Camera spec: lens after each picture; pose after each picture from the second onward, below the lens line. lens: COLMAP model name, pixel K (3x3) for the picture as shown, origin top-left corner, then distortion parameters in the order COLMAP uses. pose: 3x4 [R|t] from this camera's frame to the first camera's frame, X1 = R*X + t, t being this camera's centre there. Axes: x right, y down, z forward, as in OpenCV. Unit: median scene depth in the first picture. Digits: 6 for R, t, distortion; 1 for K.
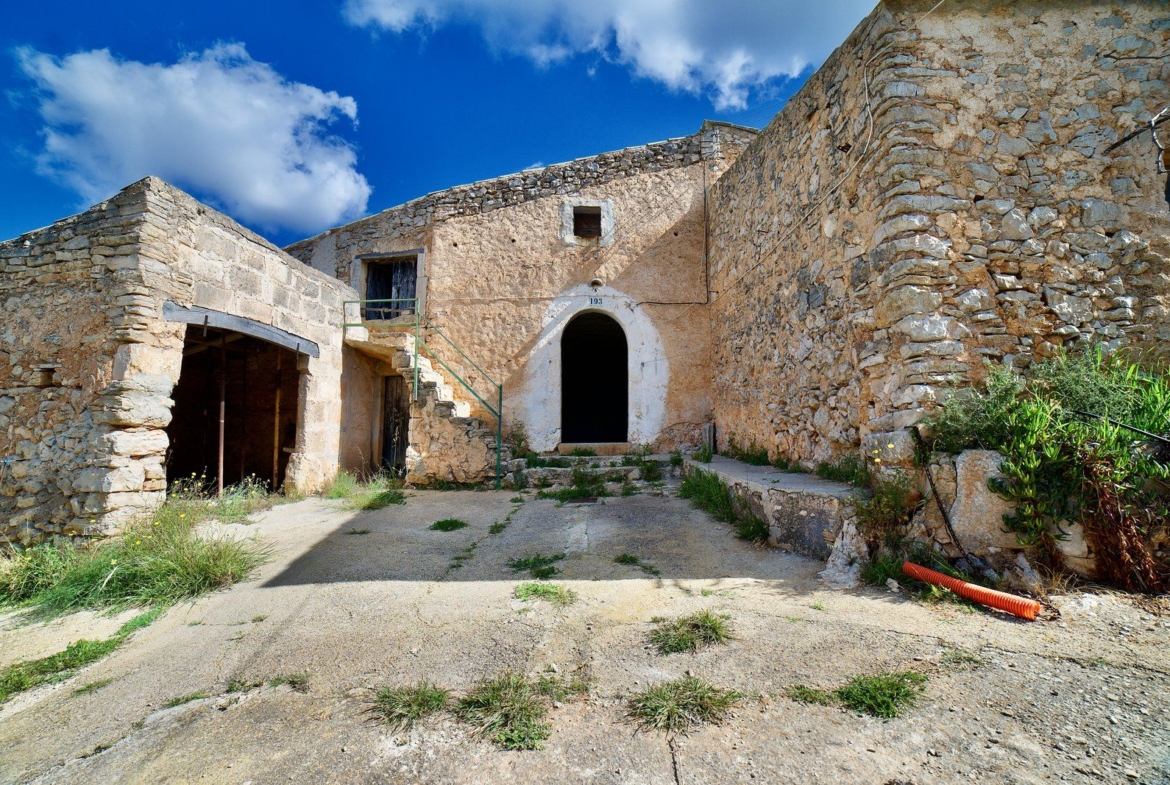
lens RADIAL K [[474.5, 0, 577.9], [0, 474.5, 387.2], [0, 0, 1]] dist [-0.099804, 0.033923]
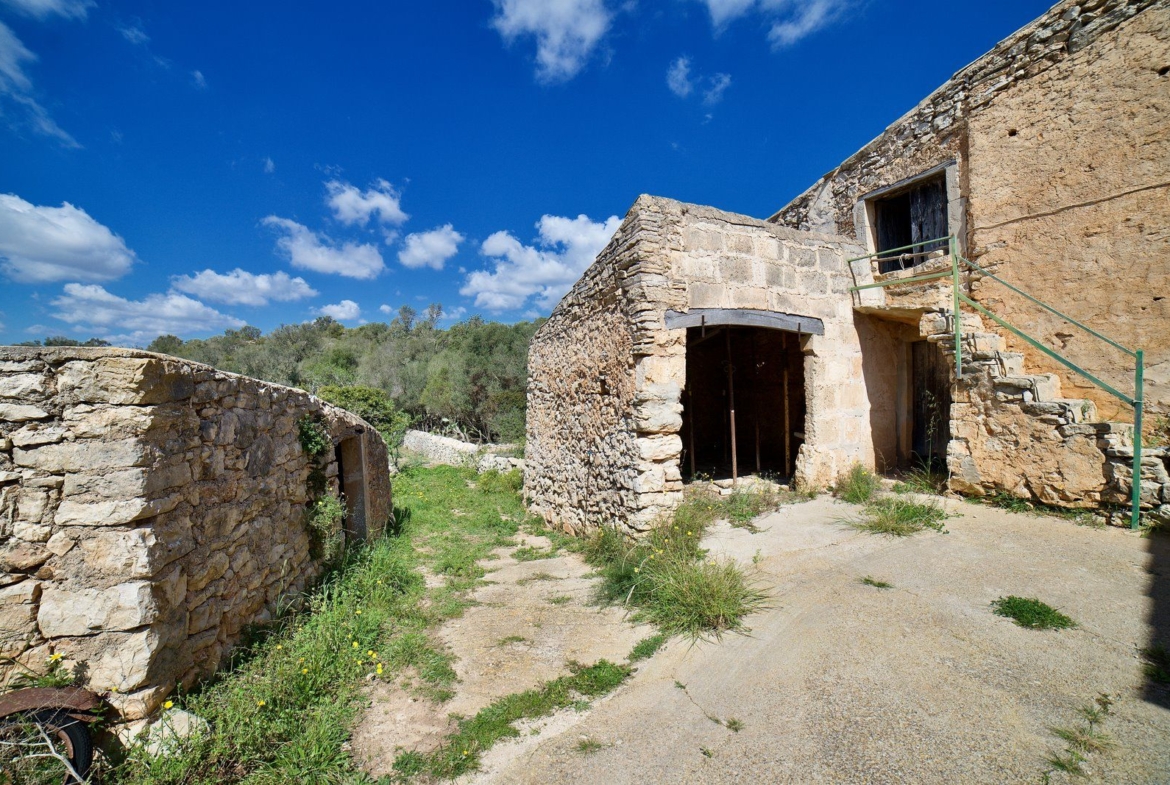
lens RADIAL K [[471.8, 0, 576.0], [0, 471.8, 388.1], [0, 0, 1]] dist [-0.100886, 0.032439]
pose [[0.506620, -0.000242, -0.862169, -0.059917], [0.109320, 0.991947, 0.063959, -0.070901], [0.855210, -0.126656, 0.502567, 0.163313]]
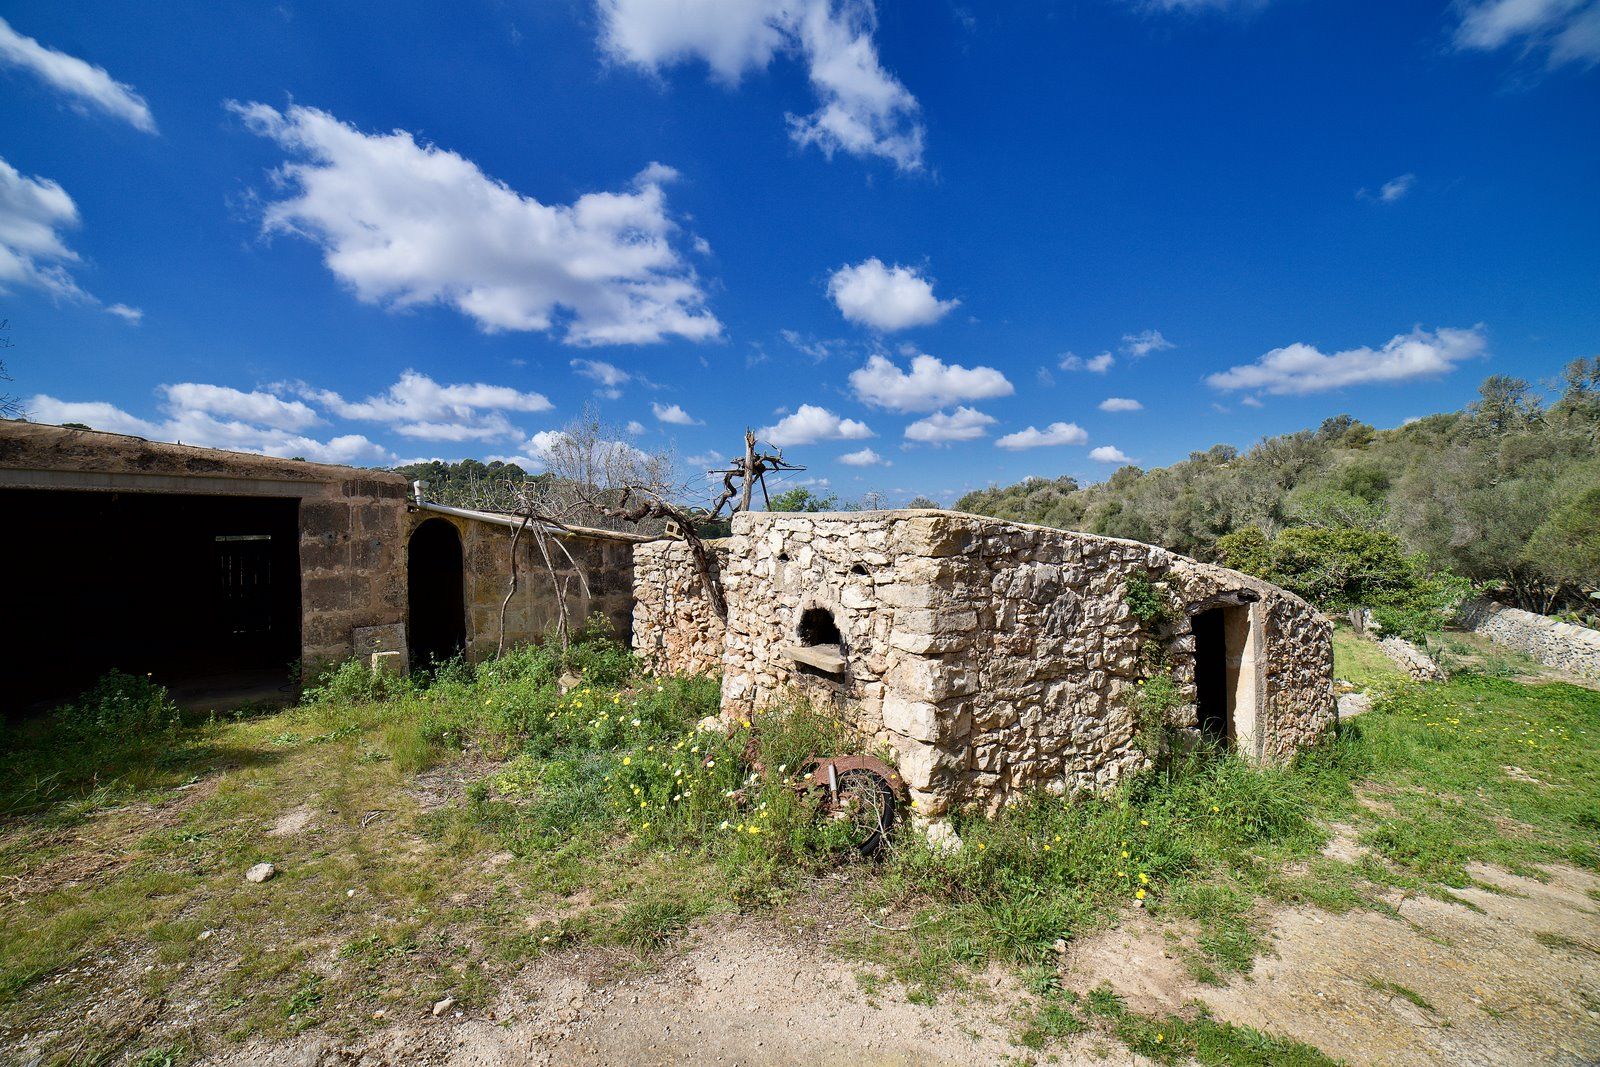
lens RADIAL K [[648.8, 0, 790.4], [0, 648.8, 526.3], [0, 0, 1]] dist [-0.099804, 0.033923]
pose [[-0.652132, -0.001829, -0.758103, 0.002297], [0.096781, 0.991614, -0.085644, -0.063888], [0.751903, -0.129221, -0.646486, 0.312725]]
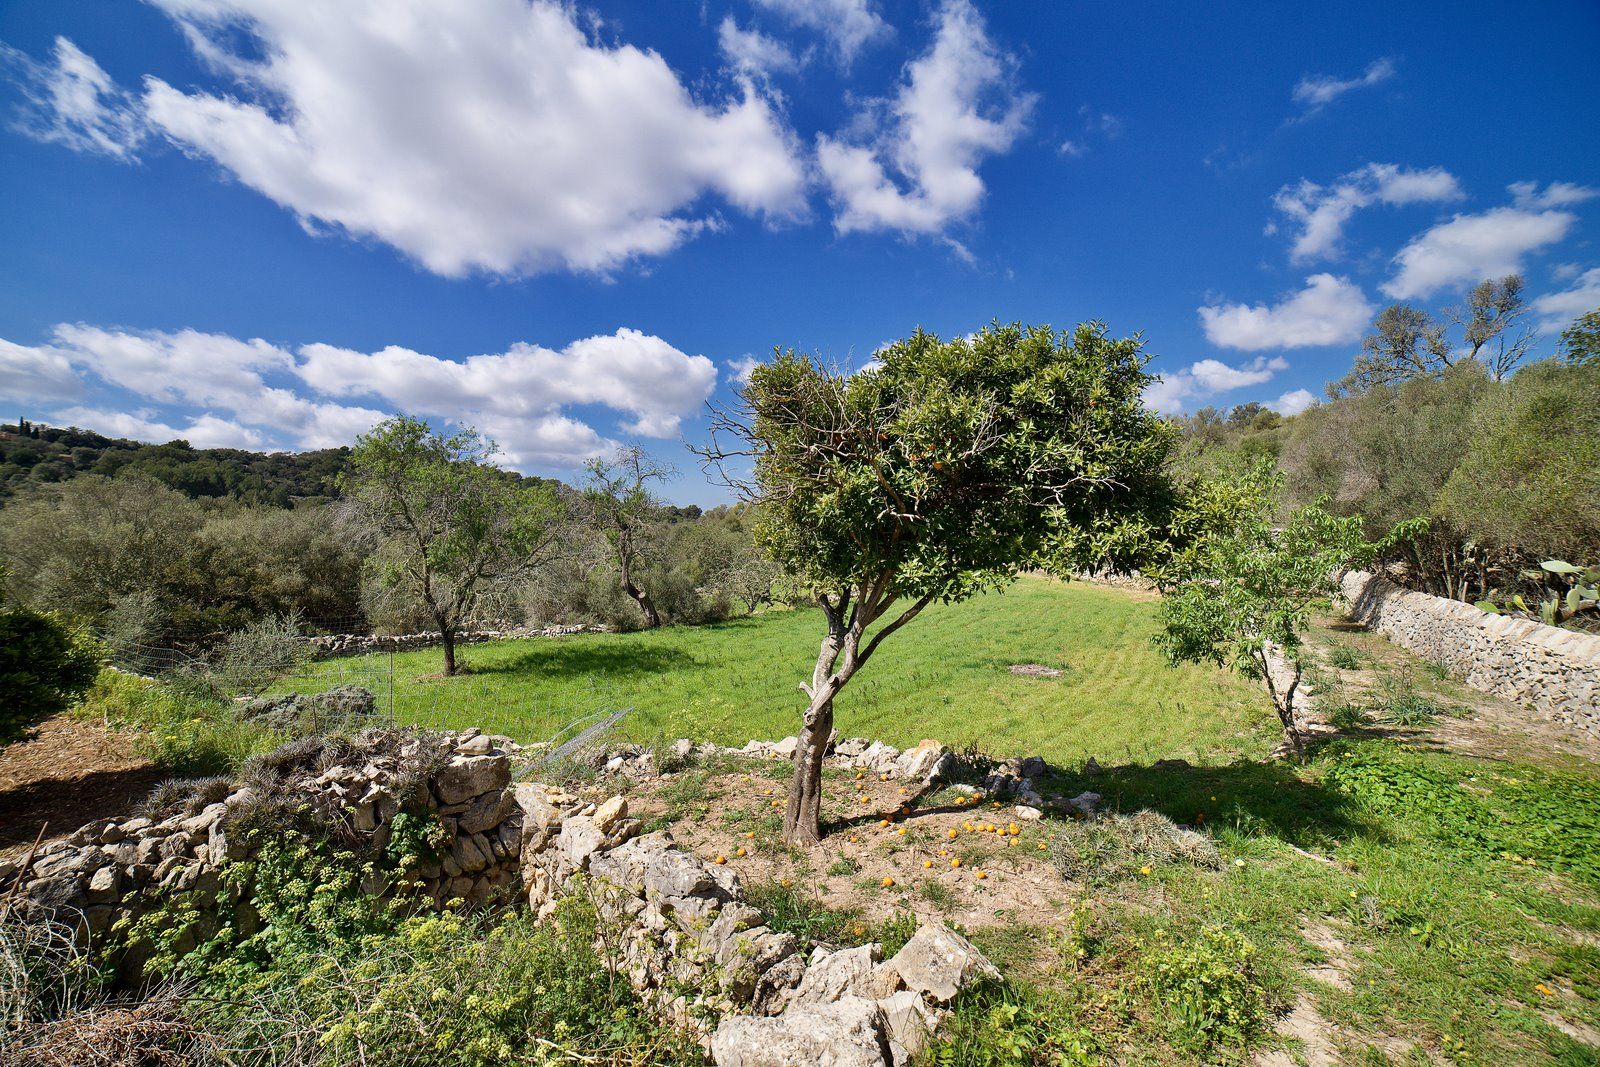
lens RADIAL K [[648.8, 0, 790.4], [0, 648.8, 526.3], [0, 0, 1]] dist [-0.099804, 0.033923]
pose [[-0.585358, 0.007761, -0.810738, -1.802472], [0.103138, 0.992543, -0.064966, 0.137250], [0.804188, -0.121646, -0.581794, 0.549222]]
